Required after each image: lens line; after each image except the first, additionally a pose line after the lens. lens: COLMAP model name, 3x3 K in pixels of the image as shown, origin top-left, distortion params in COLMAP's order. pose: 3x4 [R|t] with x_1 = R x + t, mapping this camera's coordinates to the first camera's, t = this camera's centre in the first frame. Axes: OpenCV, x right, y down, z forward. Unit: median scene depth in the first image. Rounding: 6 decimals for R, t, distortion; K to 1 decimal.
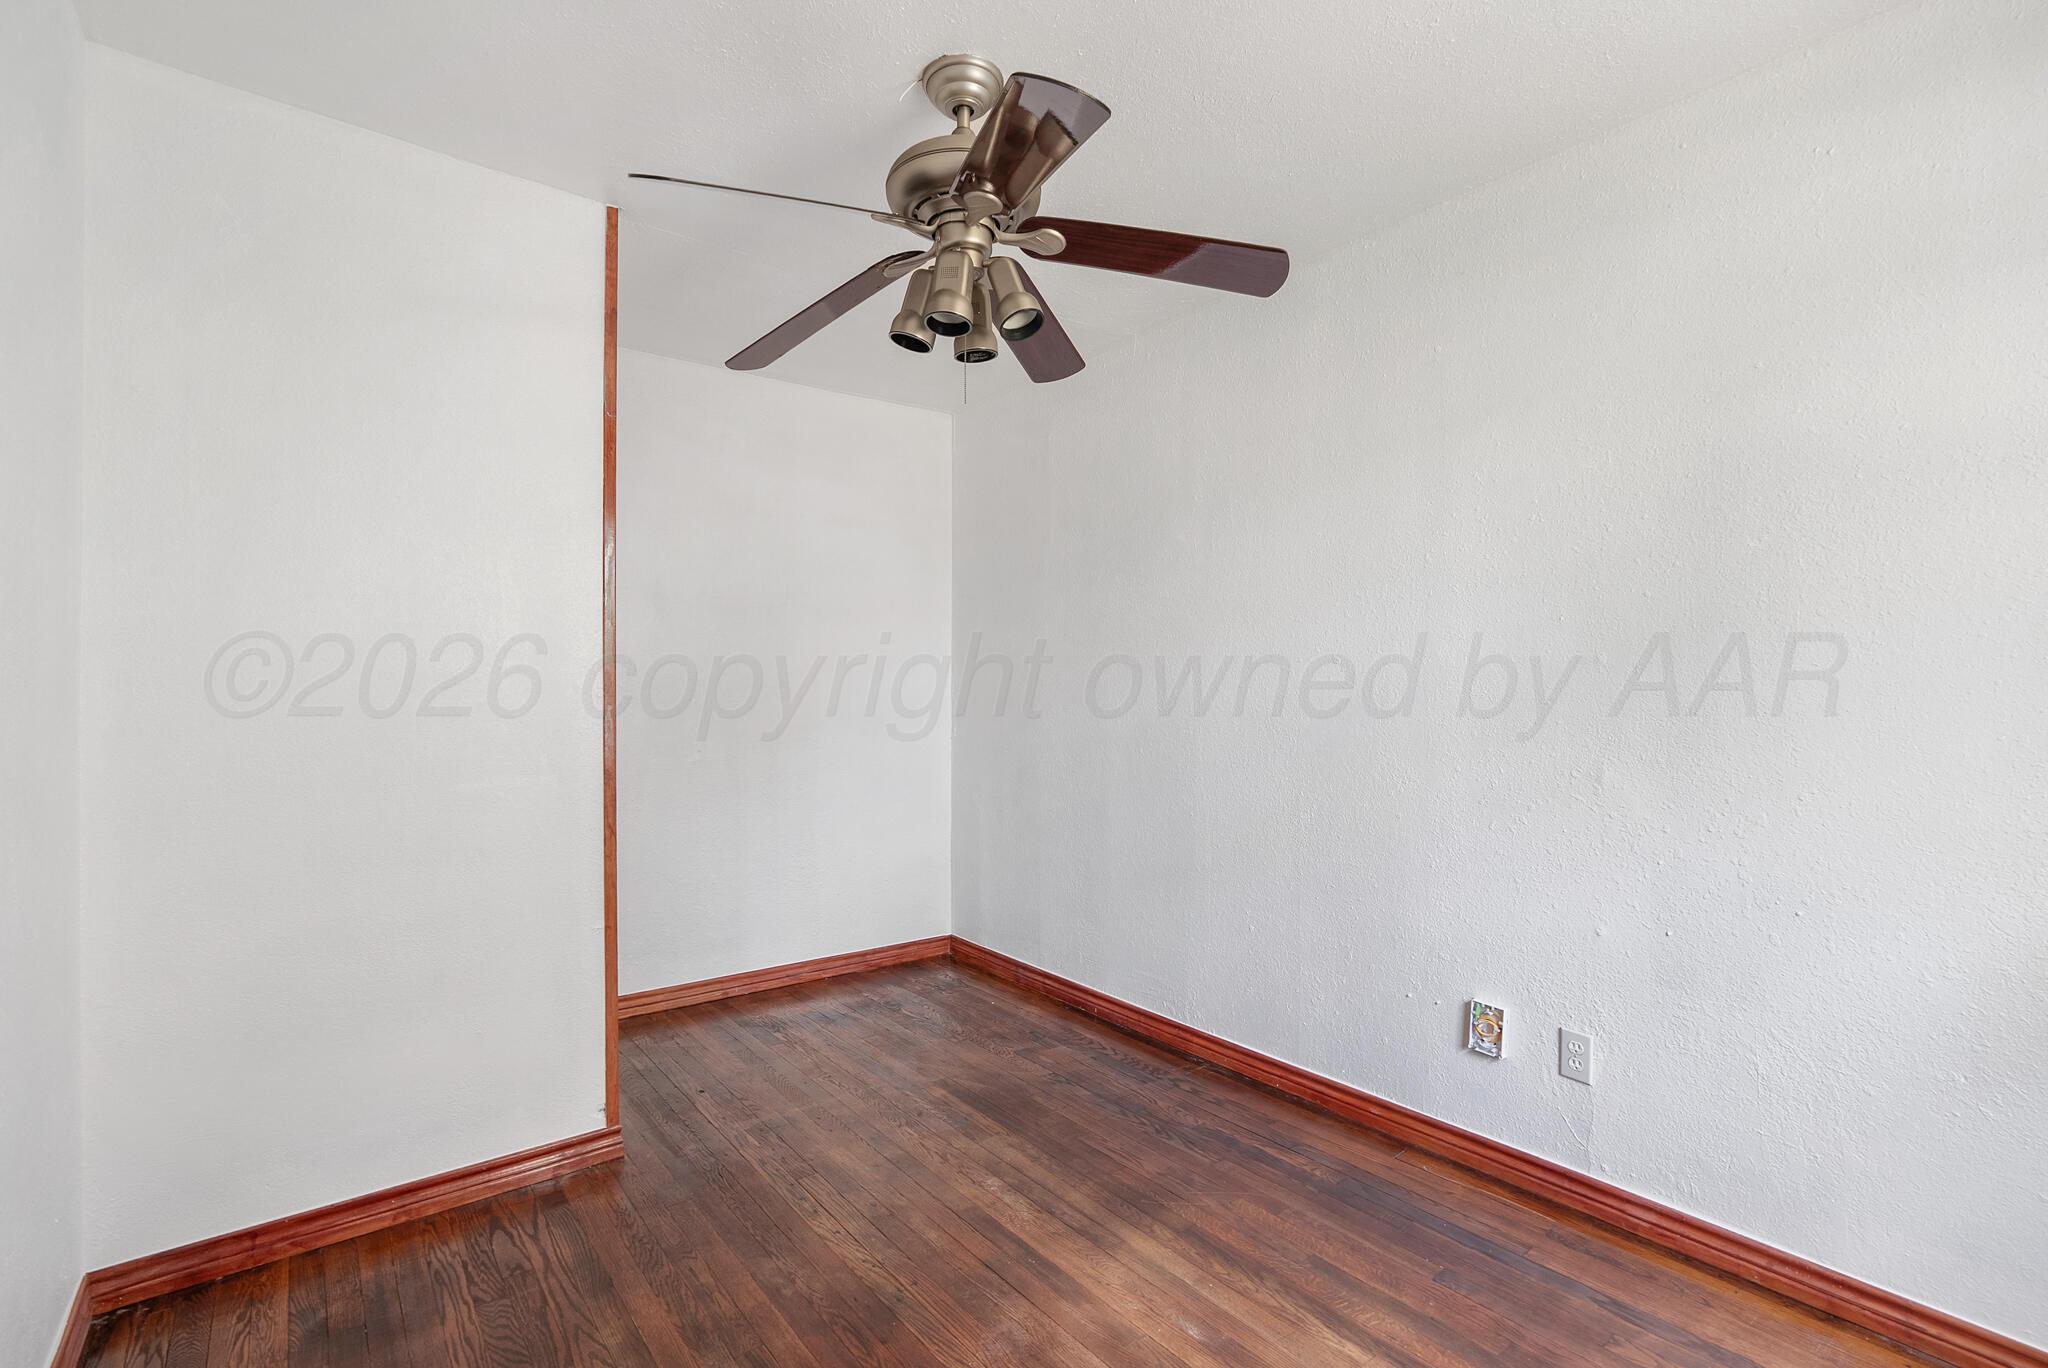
lens RADIAL K [[933.8, 0, 1018.5], [0, 933.8, 684.4], [0, 0, 1]] dist [-0.004825, -0.000152]
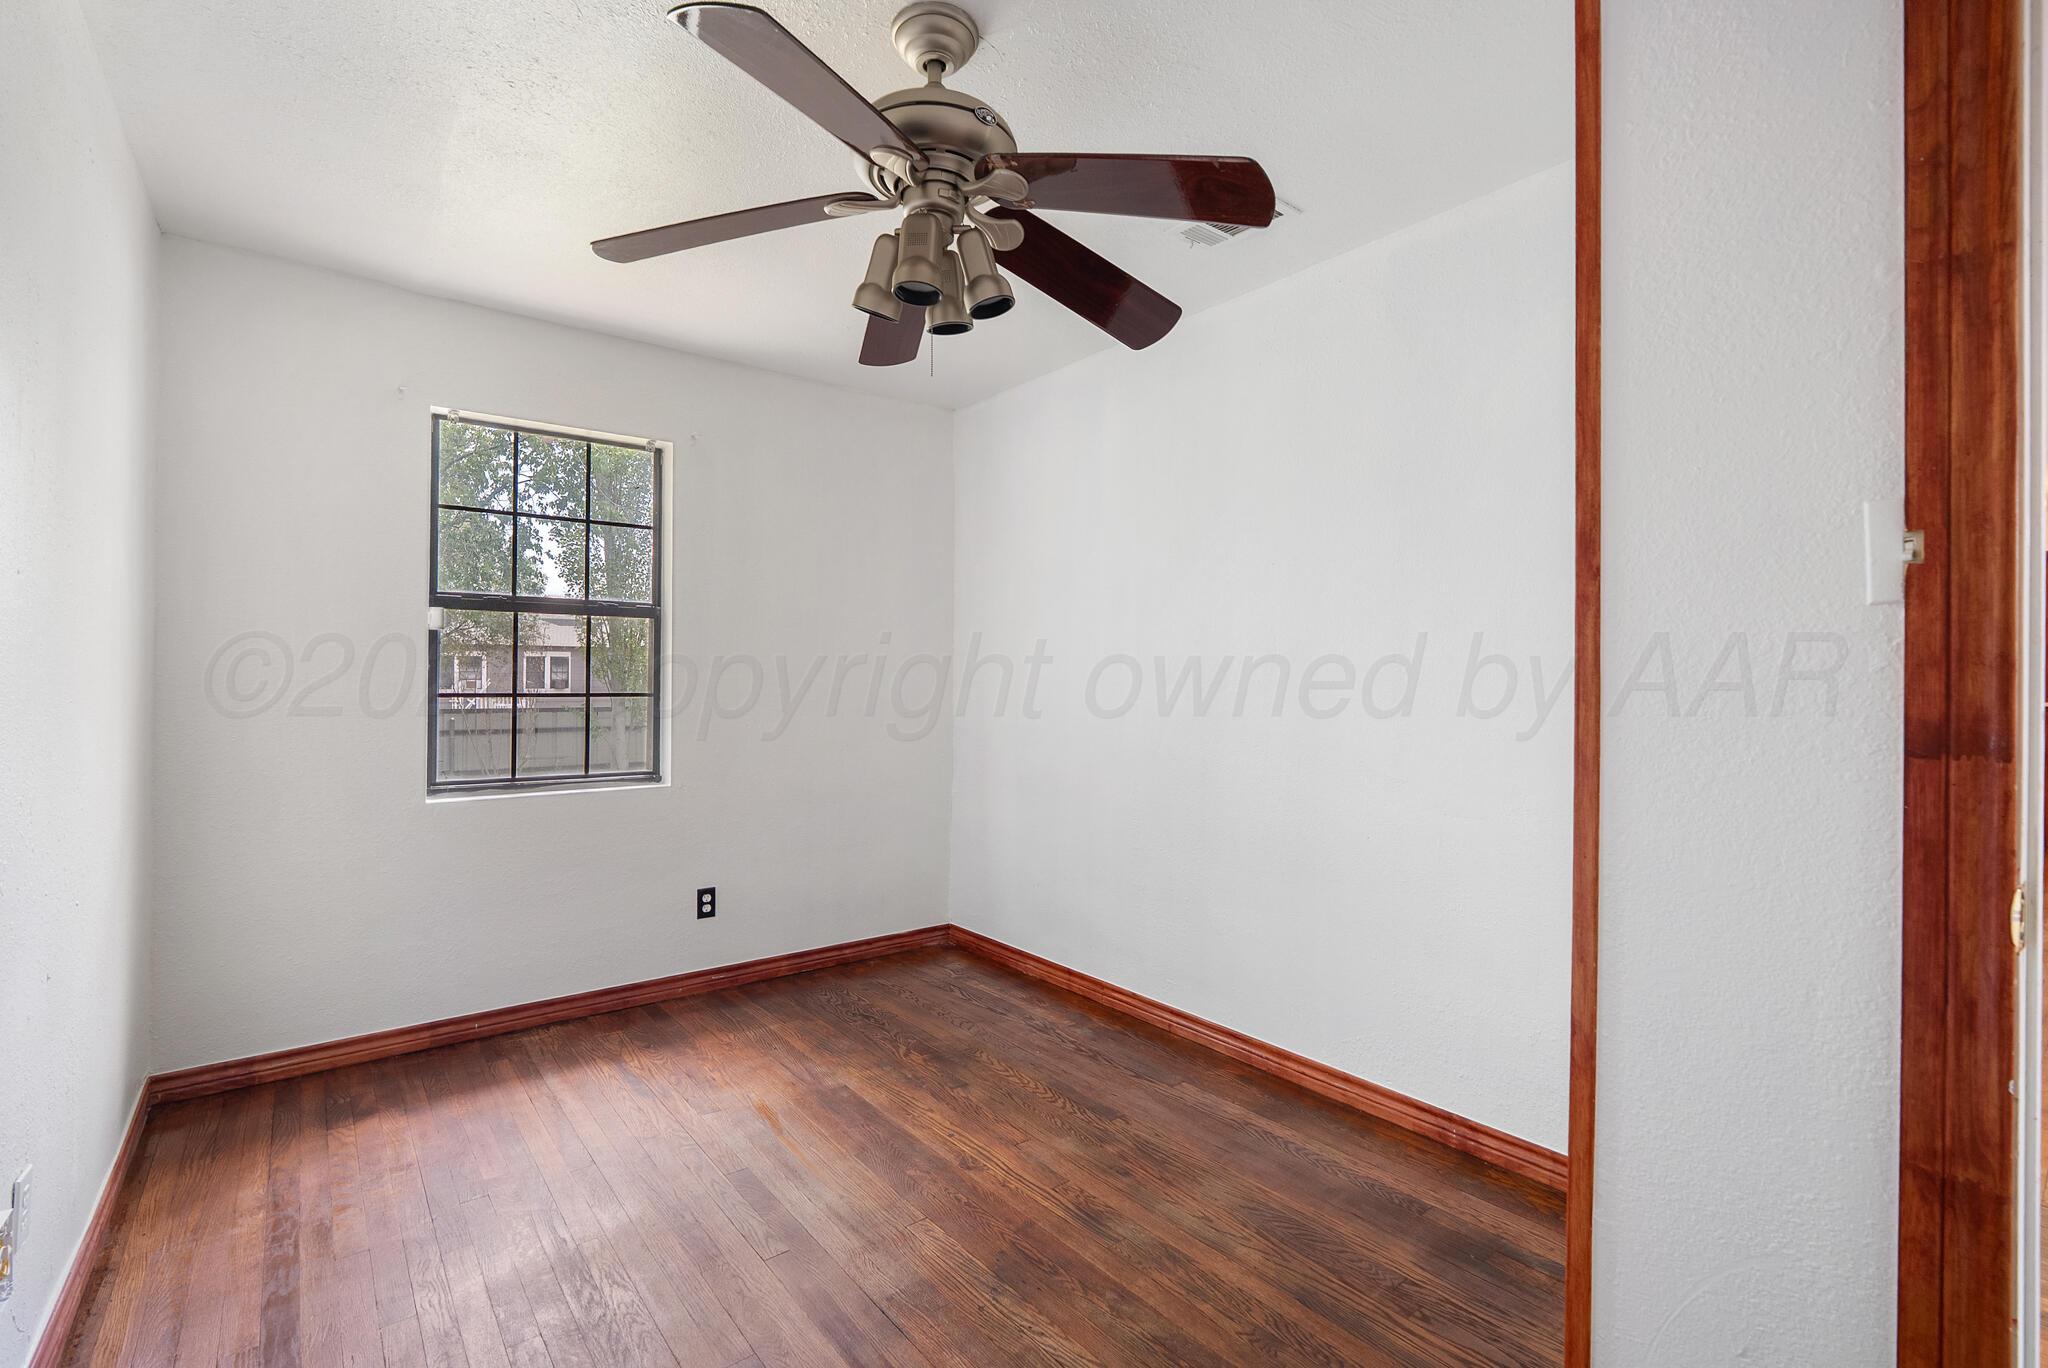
lens RADIAL K [[933.8, 0, 1018.5], [0, 933.8, 684.4], [0, 0, 1]] dist [-0.004825, -0.000152]
pose [[-0.999997, -0.002576, -0.000429, -0.149572], [-0.002577, 0.999990, 0.003581, 0.013152], [0.000420, 0.003582, -0.999993, 1.967177]]
